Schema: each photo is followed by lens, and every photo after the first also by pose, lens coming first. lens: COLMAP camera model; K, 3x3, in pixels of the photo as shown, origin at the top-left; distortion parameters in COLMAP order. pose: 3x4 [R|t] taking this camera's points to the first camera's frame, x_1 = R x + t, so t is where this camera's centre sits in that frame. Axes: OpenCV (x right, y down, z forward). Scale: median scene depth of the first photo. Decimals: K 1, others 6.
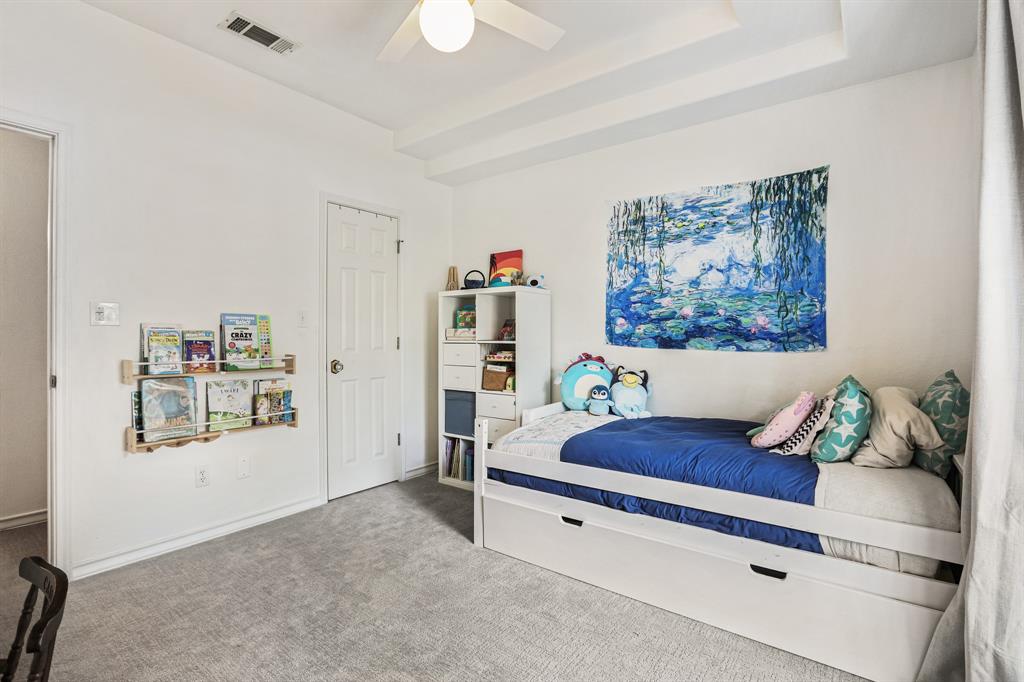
lens RADIAL K [[475.0, 0, 506.2], [0, 475.0, 333.4], [0, 0, 1]] dist [-0.030331, 0.009076]
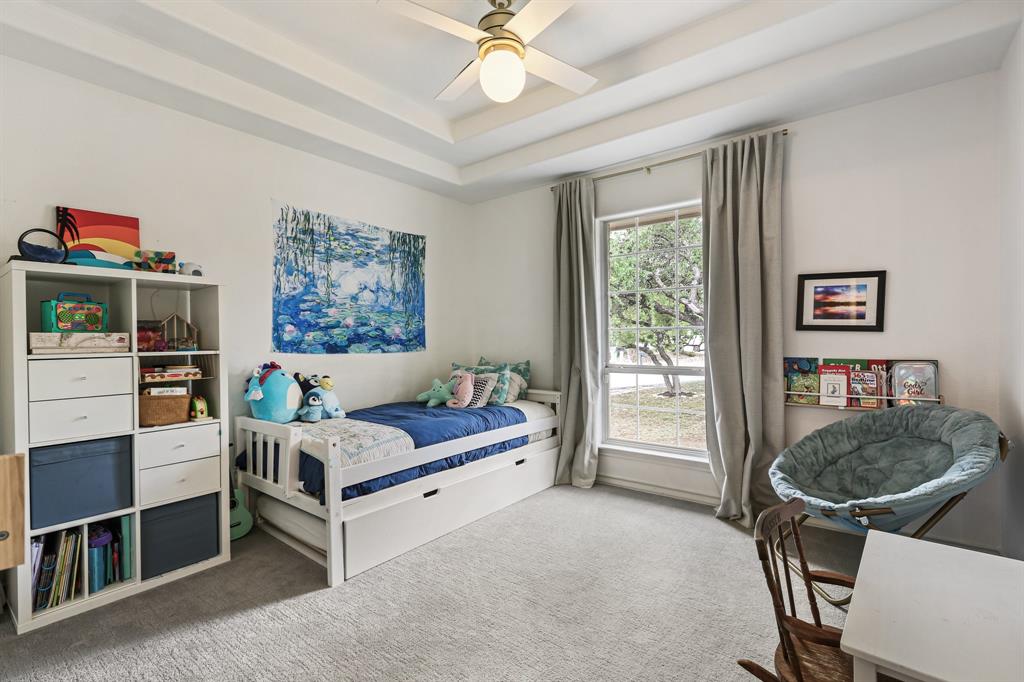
lens RADIAL K [[475.0, 0, 514.9], [0, 475.0, 340.9], [0, 0, 1]] dist [-0.030331, 0.009076]
pose [[0.010060, -0.002100, 0.999947, -0.794932], [0.009182, 0.999956, 0.002007, 0.003708], [-0.999907, 0.009161, 0.010078, 0.567348]]
